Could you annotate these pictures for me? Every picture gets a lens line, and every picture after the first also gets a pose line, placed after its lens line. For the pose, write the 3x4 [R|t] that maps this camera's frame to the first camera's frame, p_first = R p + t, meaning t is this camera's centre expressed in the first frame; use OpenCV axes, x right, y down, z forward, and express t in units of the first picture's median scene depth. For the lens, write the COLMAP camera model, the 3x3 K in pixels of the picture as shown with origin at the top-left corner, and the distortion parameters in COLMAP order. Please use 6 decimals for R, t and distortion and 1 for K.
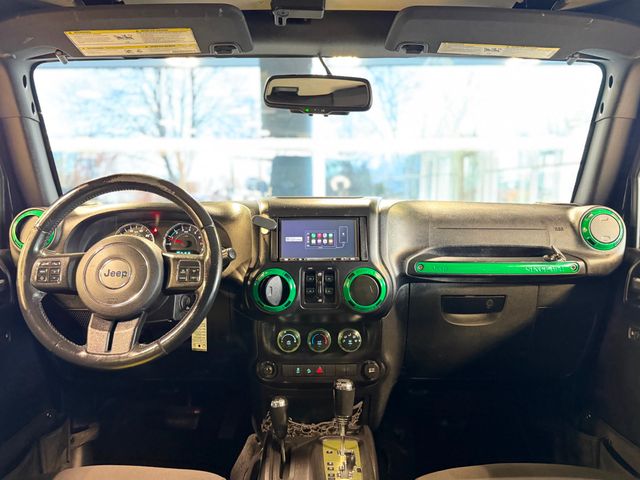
lens RADIAL K [[472.2, 0, 318.8], [0, 472.2, 242.7], [0, 0, 1]] dist [-0.007157, -0.000800]
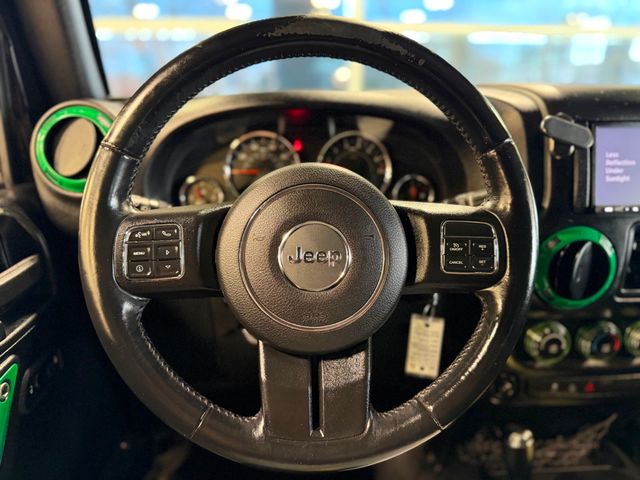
lens RADIAL K [[456.8, 0, 321.3], [0, 456.8, 240.2], [0, 0, 1]] dist [-0.002750, 0.004554]
pose [[0.999340, -0.009188, 0.035155, -0.392462], [0.002019, 0.980050, 0.198743, -0.028784], [-0.036279, -0.198541, 0.979421, 0.531521]]
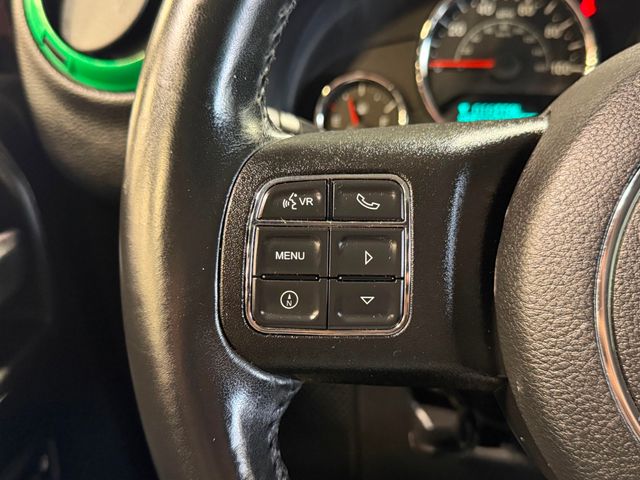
lens RADIAL K [[744.0, 0, 318.9], [0, 744.0, 239.5], [0, 0, 1]] dist [0.003904, 0.000000]
pose [[0.989485, 0.053160, -0.134515, -0.492434], [-0.020236, 0.971742, 0.235175, 0.002238], [0.143216, -0.229980, 0.962600, 0.702352]]
